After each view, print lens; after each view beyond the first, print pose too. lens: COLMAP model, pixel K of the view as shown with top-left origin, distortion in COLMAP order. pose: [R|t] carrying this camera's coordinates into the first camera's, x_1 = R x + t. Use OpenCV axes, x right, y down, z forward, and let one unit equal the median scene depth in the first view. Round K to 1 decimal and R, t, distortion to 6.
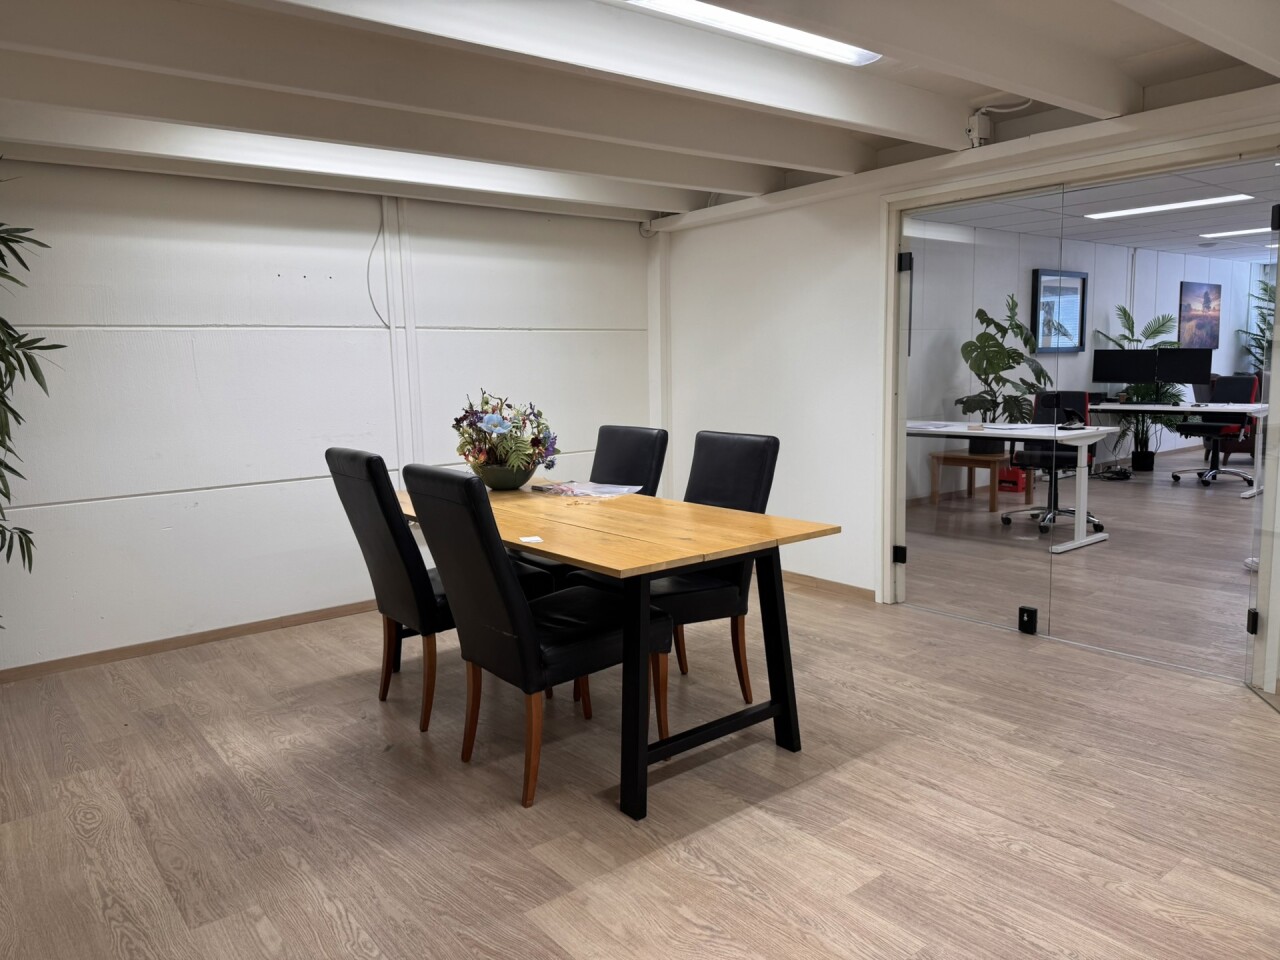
lens RADIAL K [[895.7, 0, 644.5], [0, 895.7, 473.0], [0, 0, 1]] dist [0.047020, -0.062018]
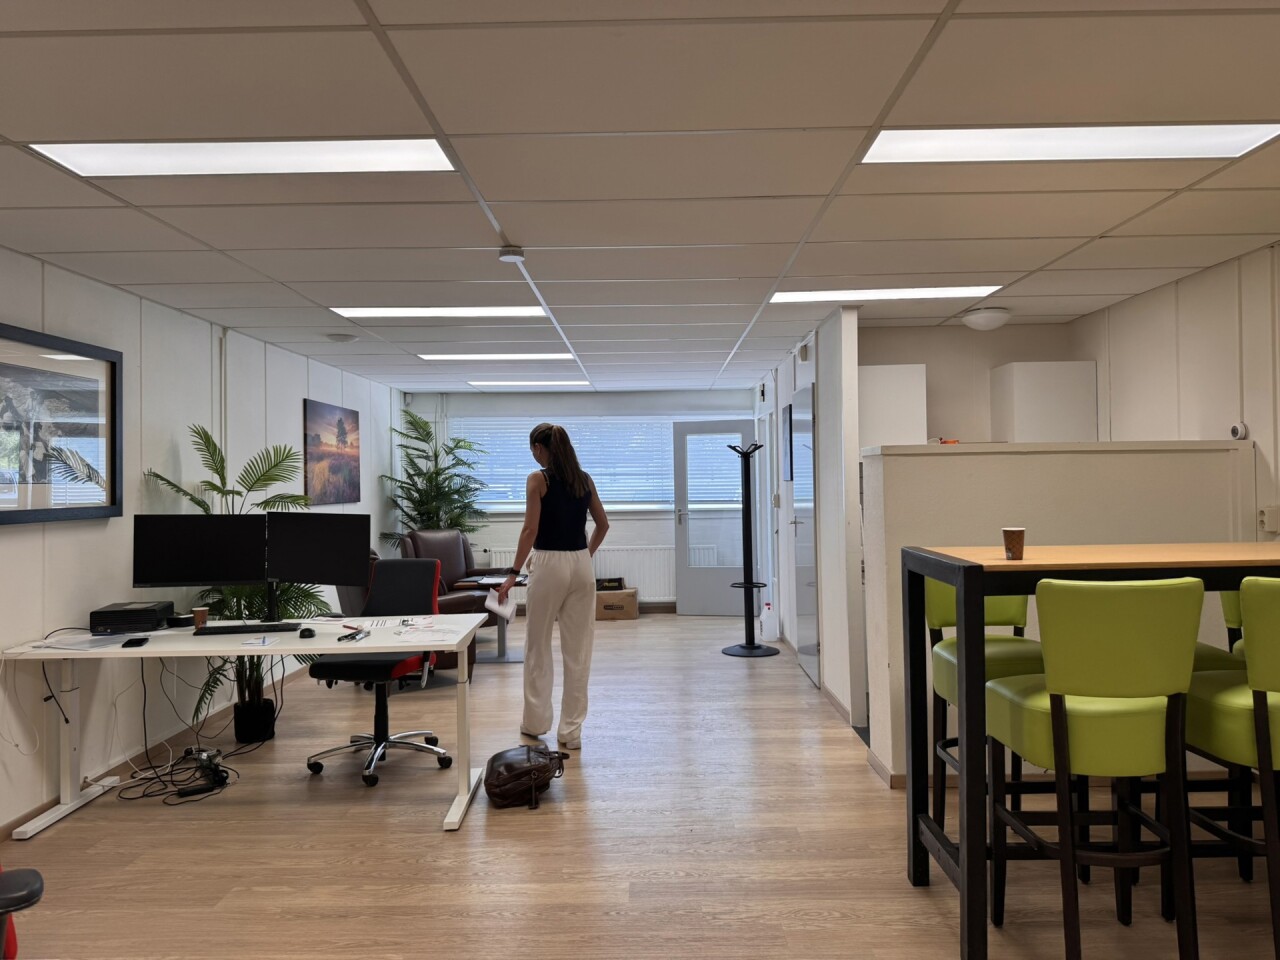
lens RADIAL K [[895.7, 0, 644.5], [0, 895.7, 473.0], [0, 0, 1]] dist [0.047020, -0.062018]
pose [[0.630995, 0.022052, 0.775474, 0.609187], [0.095646, 0.989758, -0.105972, -0.167954], [-0.769868, 0.141039, 0.622423, 1.025881]]
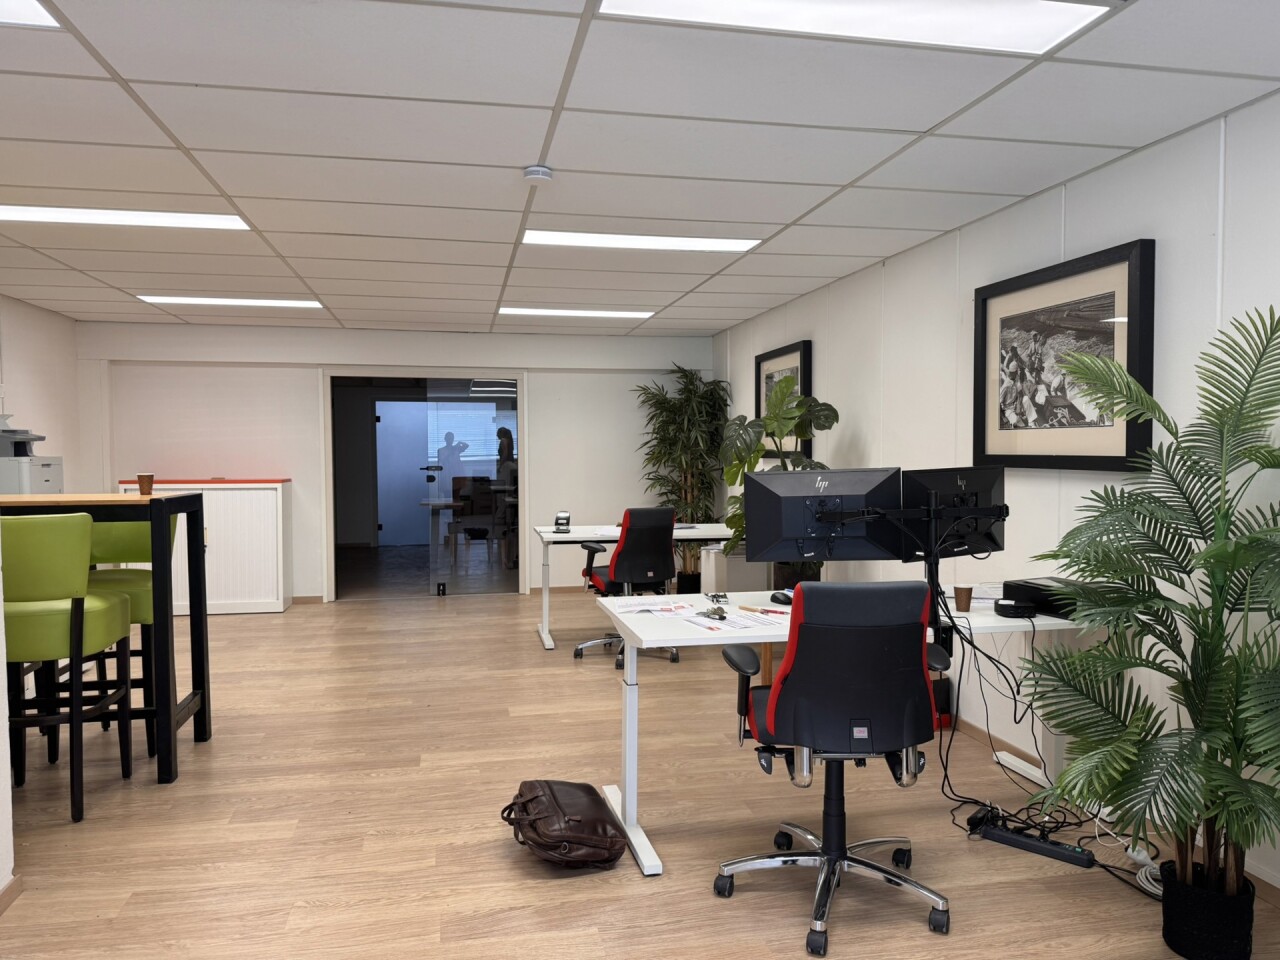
lens RADIAL K [[895.7, 0, 644.5], [0, 895.7, 473.0], [0, 0, 1]] dist [0.047020, -0.062018]
pose [[-0.449104, 0.057125, -0.891651, 1.783406], [-0.096686, 0.988987, 0.112060, -0.317080], [0.888233, 0.136537, -0.438635, 2.025165]]
